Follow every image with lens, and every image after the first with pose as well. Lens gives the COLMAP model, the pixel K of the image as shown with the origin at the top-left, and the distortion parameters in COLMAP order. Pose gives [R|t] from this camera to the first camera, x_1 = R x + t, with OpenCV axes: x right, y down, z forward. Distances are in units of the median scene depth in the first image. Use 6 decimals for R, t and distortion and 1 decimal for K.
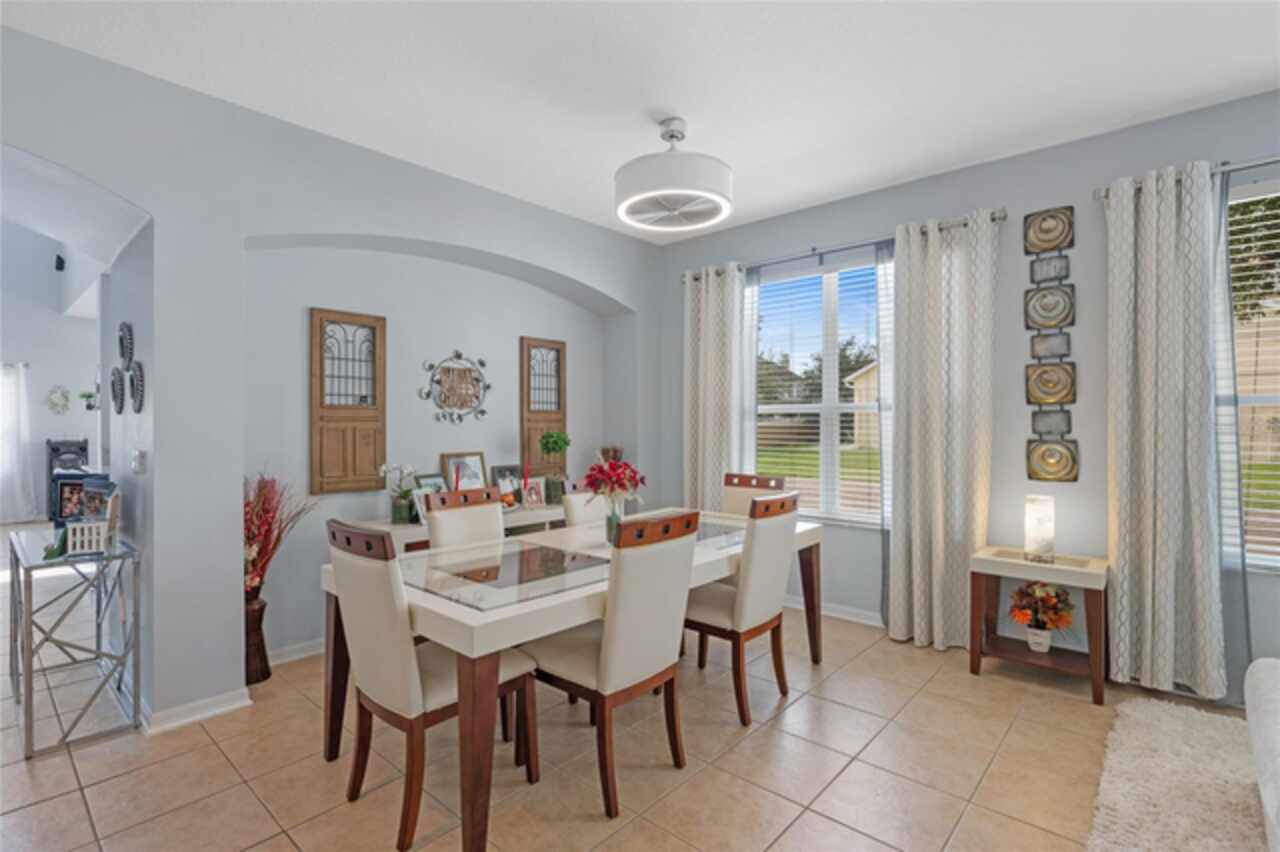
lens RADIAL K [[612.7, 0, 641.5], [0, 612.7, 425.3], [0, 0, 1]] dist [0.003742, 0.000123]
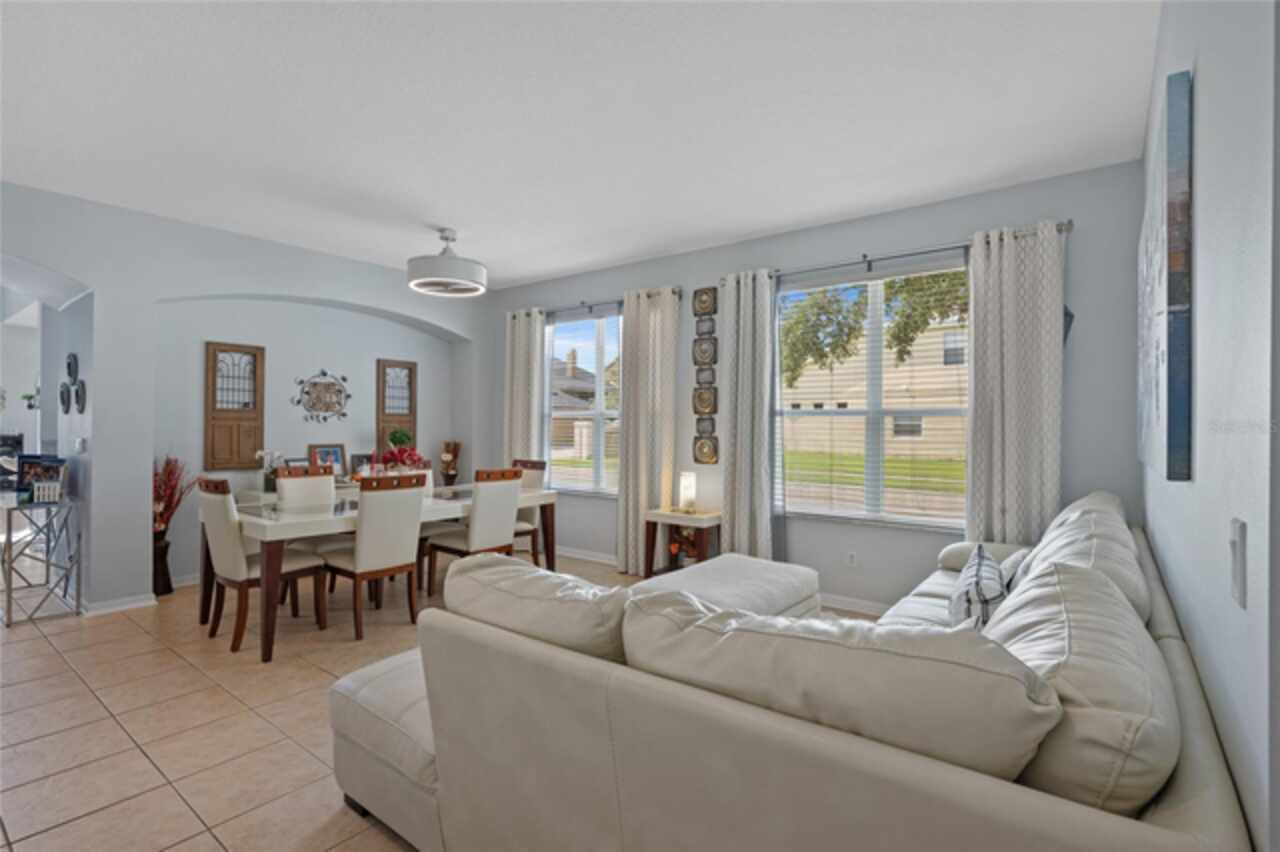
lens RADIAL K [[612.7, 0, 640.7], [0, 612.7, 424.5], [0, 0, 1]] dist [0.003742, 0.000123]
pose [[0.997625, 0.009124, 0.068280, 0.401163], [-0.008809, 0.999949, -0.004908, 0.001567], [-0.068321, 0.004294, 0.997654, -0.534457]]
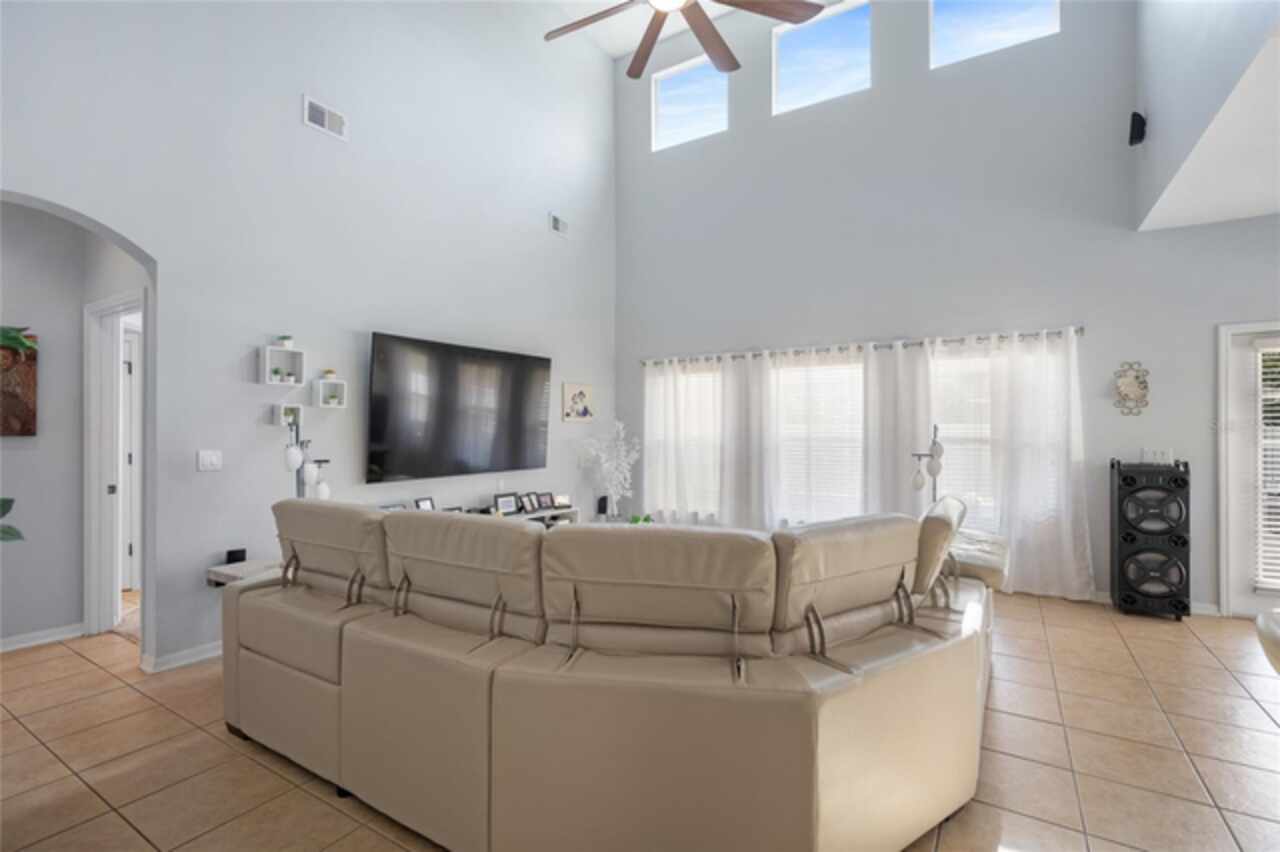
lens RADIAL K [[588.7, 0, 650.8], [0, 588.7, 430.0], [0, 0, 1]] dist [0.003226, 0.000251]
pose [[0.163932, 0.003450, -0.986466, -0.418041], [-0.002229, 0.999993, 0.003127, -0.003683], [0.986469, 0.001686, 0.163938, 0.411312]]
